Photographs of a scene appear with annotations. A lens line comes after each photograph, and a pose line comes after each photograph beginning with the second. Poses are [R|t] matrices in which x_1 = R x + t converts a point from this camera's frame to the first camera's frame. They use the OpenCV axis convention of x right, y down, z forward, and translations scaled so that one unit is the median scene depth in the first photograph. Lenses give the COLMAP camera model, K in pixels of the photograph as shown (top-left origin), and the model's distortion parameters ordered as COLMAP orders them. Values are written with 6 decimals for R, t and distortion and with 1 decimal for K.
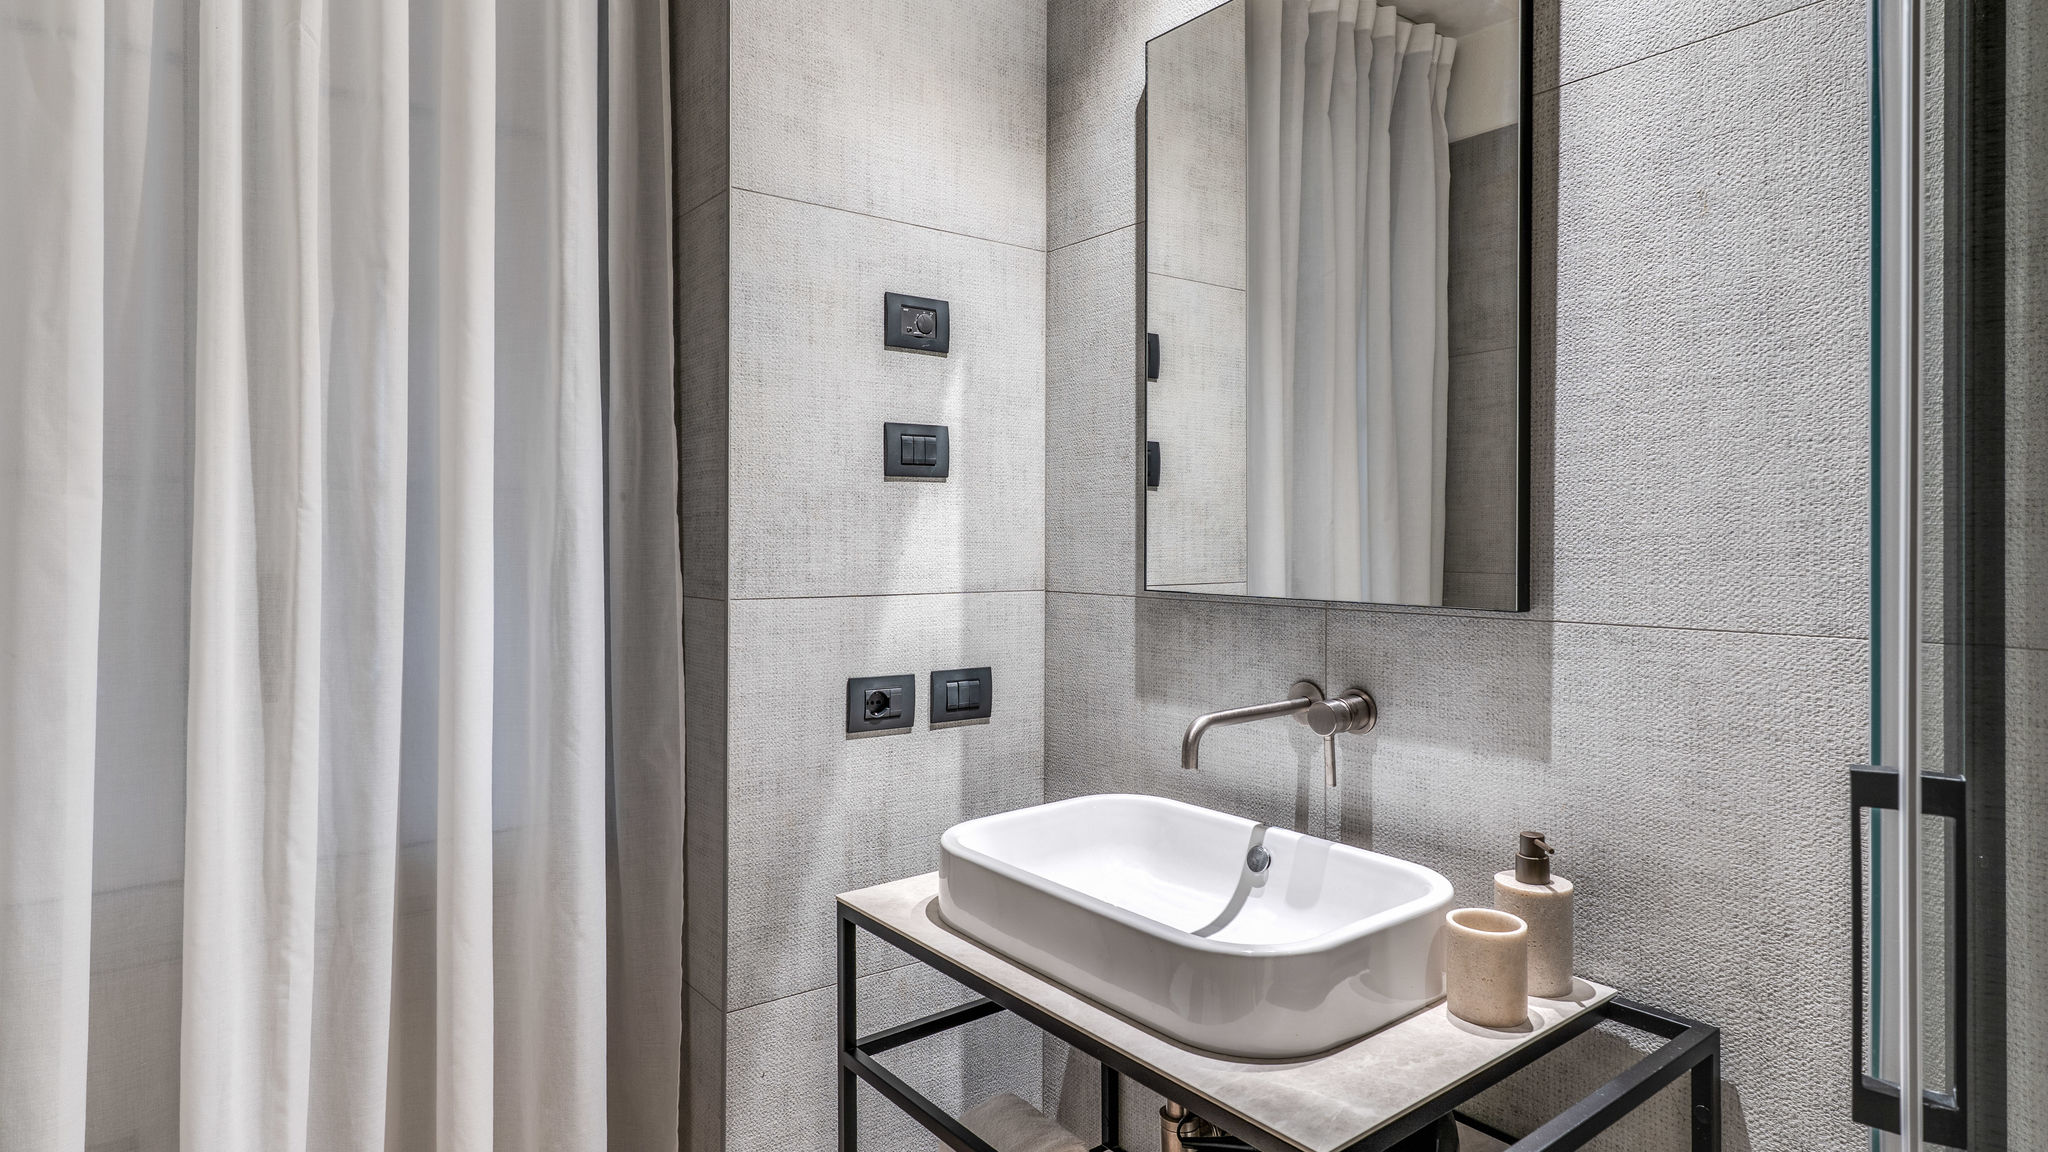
lens RADIAL K [[1075.4, 0, 1016.6], [0, 1075.4, 565.2], [0, 0, 1]] dist [0.003579, -0.000253]
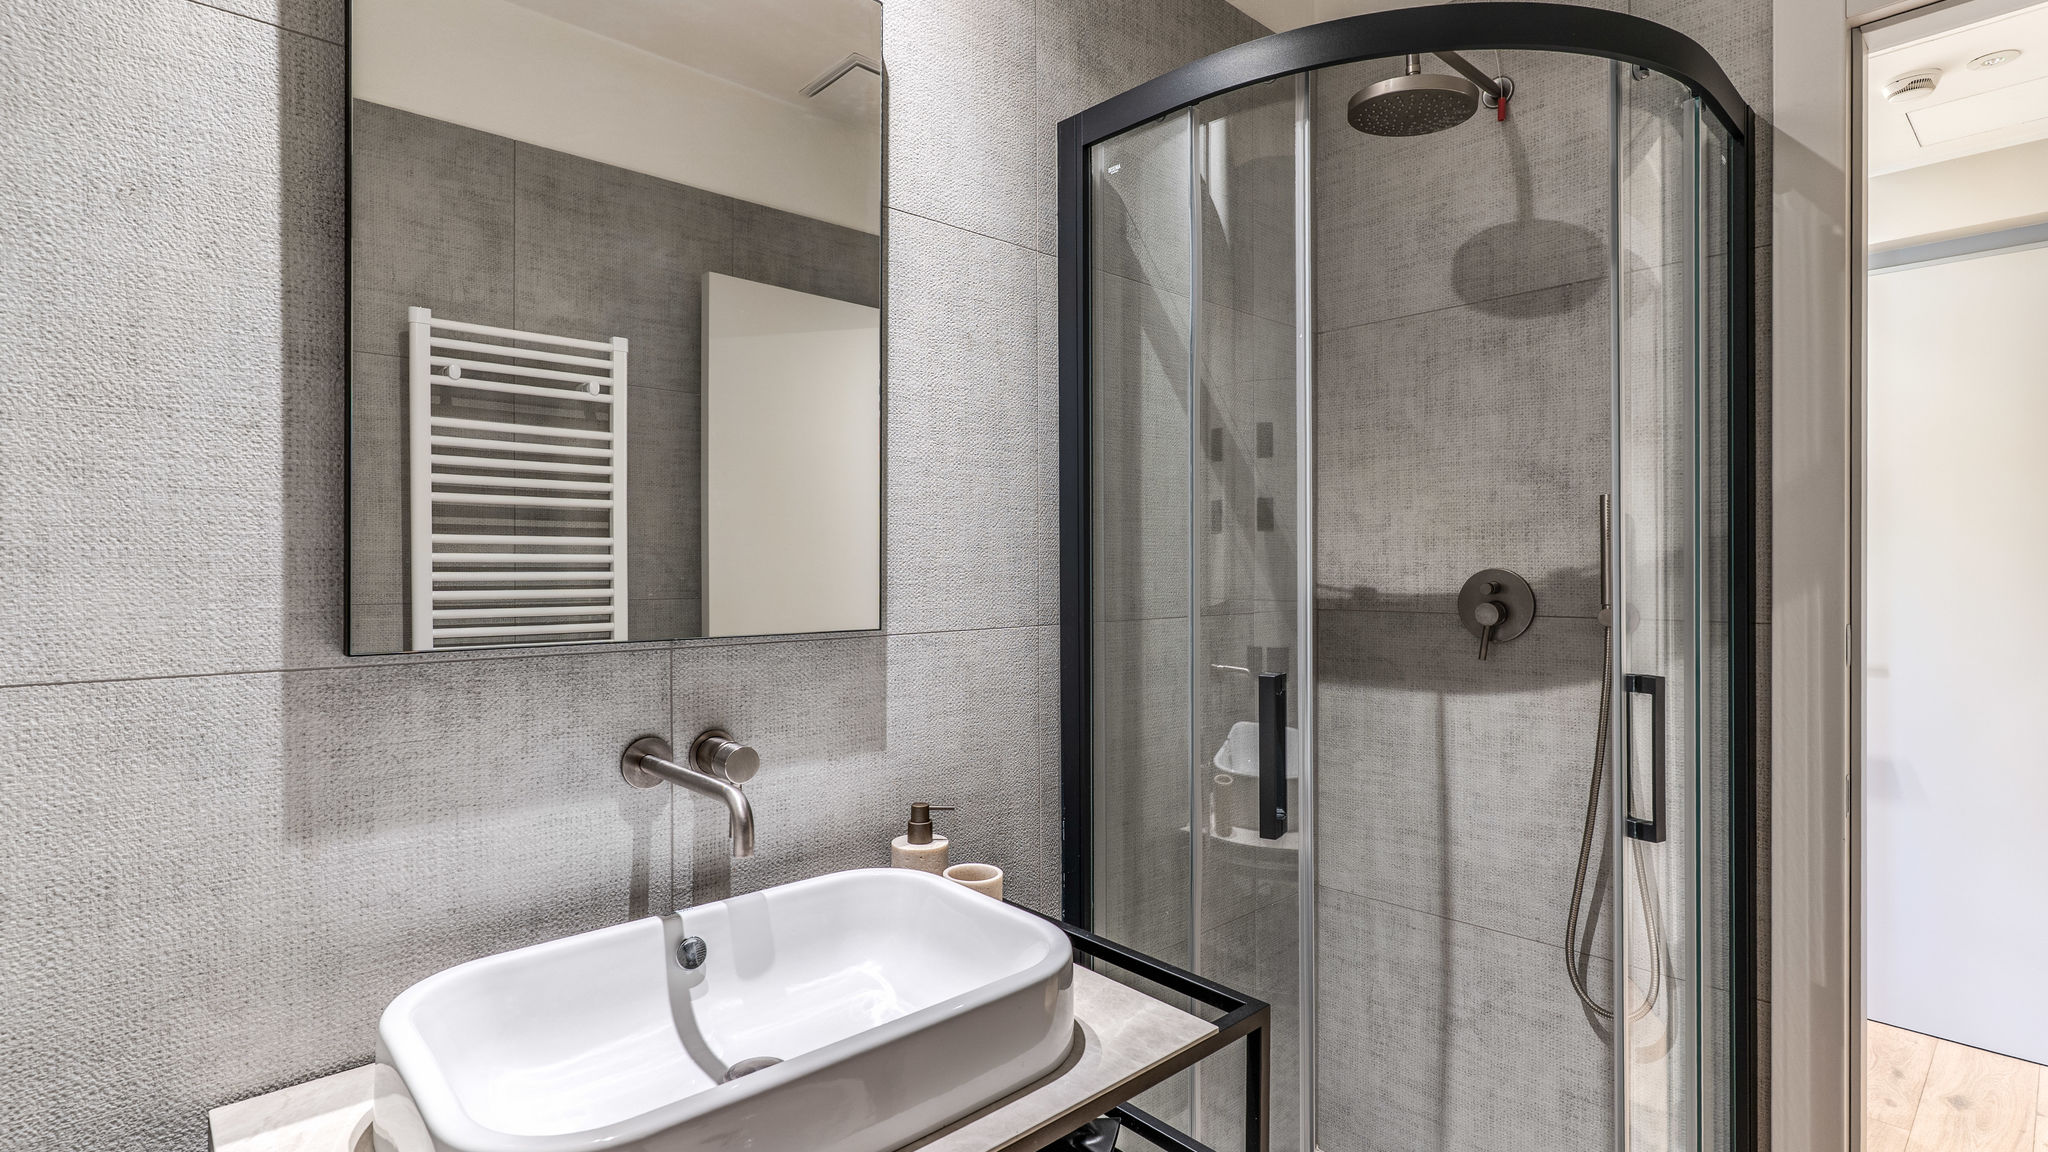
lens RADIAL K [[992.5, 0, 1029.4], [0, 992.5, 572.3], [0, 0, 1]] dist [0.003104, 0.000306]
pose [[-0.078325, -0.015441, 0.996808, -0.486938], [0.018672, 0.999682, 0.016953, -0.027273], [-0.996753, 0.019940, -0.078012, 0.684675]]
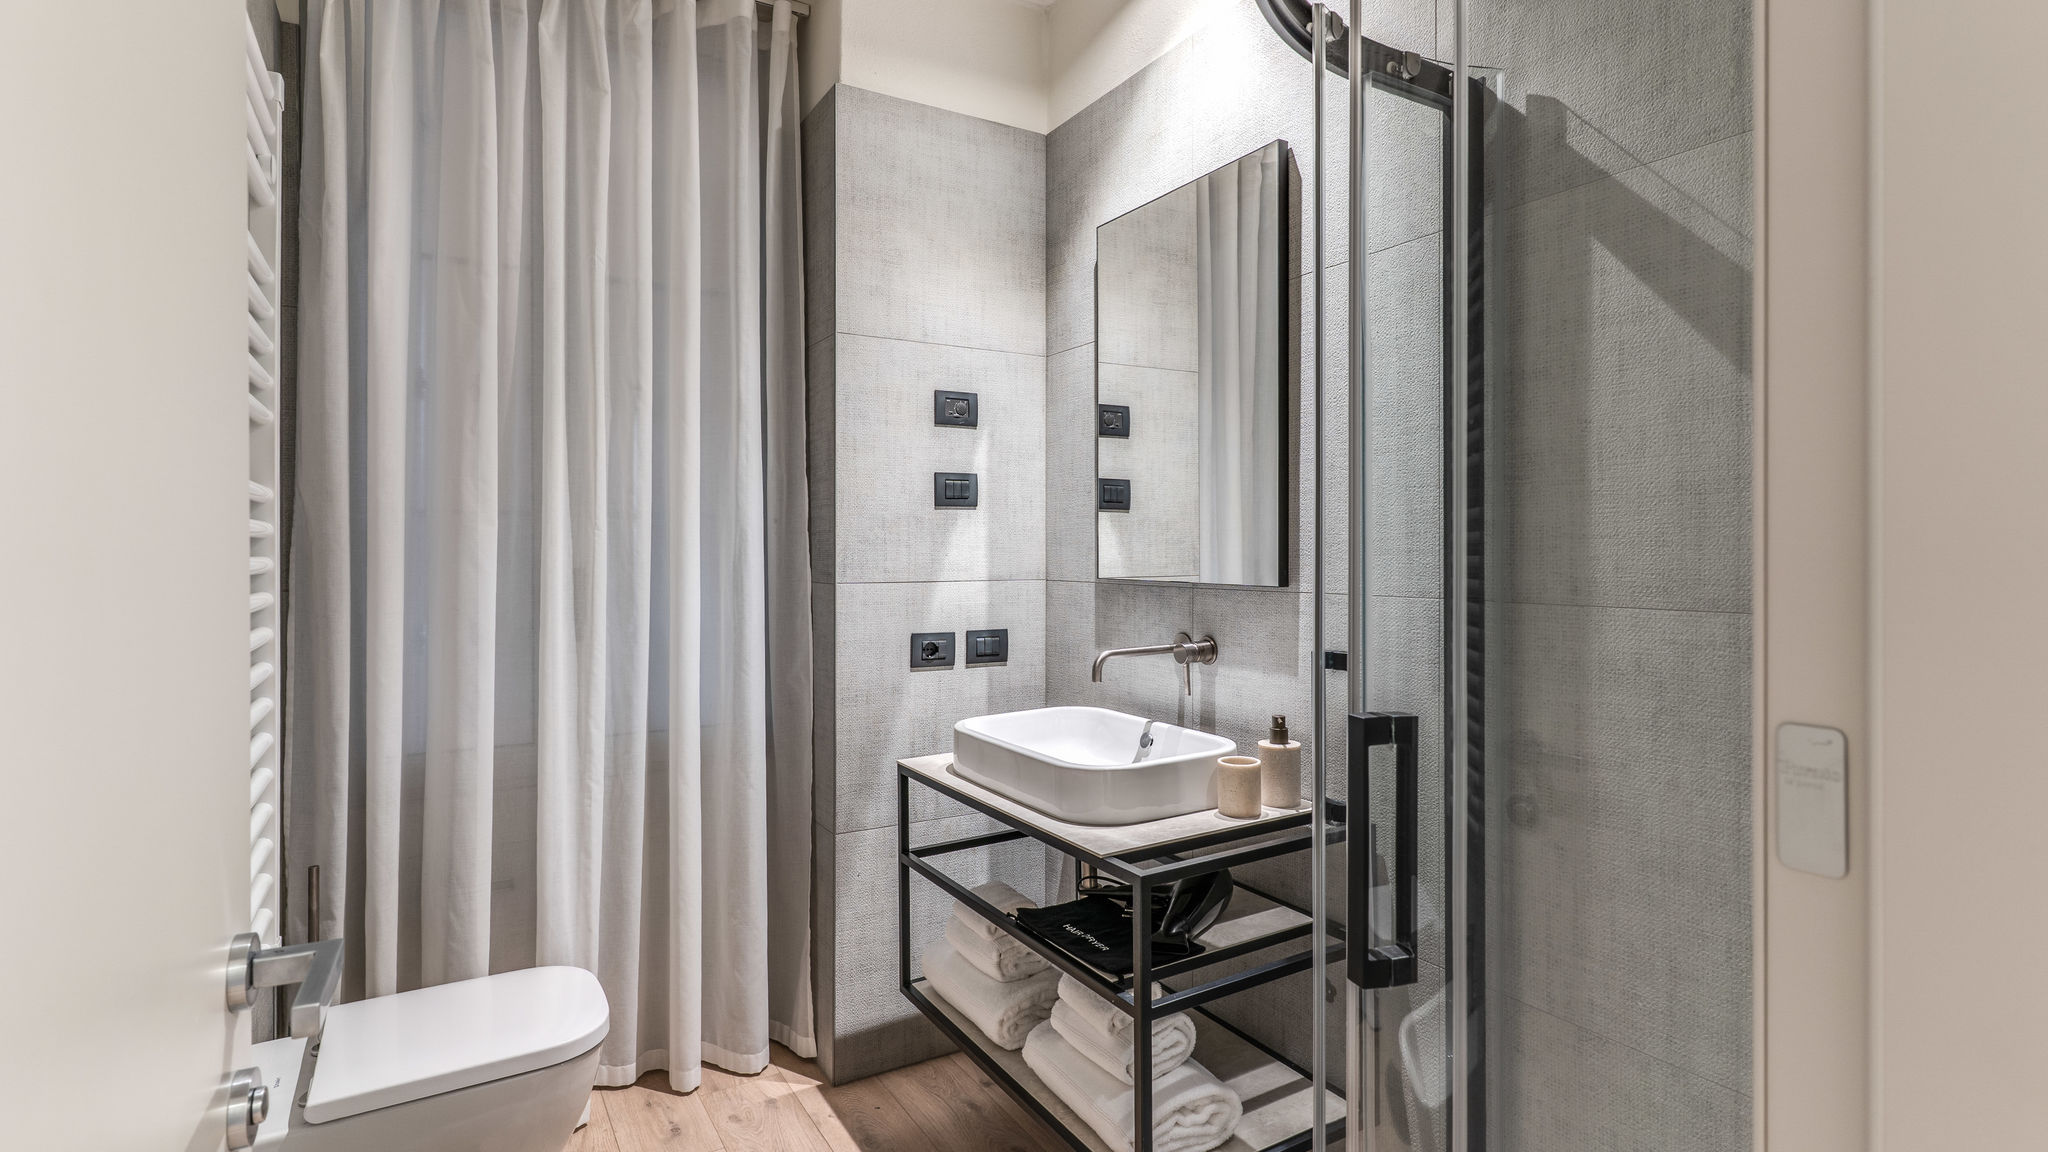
lens RADIAL K [[941.1, 0, 1024.0], [0, 941.1, 576.0], [0, 0, 1]] dist [0.000790, 0.000154]
pose [[0.992970, -0.000699, -0.118360, 0.181453], [0.001290, 0.999987, 0.004914, 0.013774], [0.118355, -0.005032, 0.992959, -0.381508]]
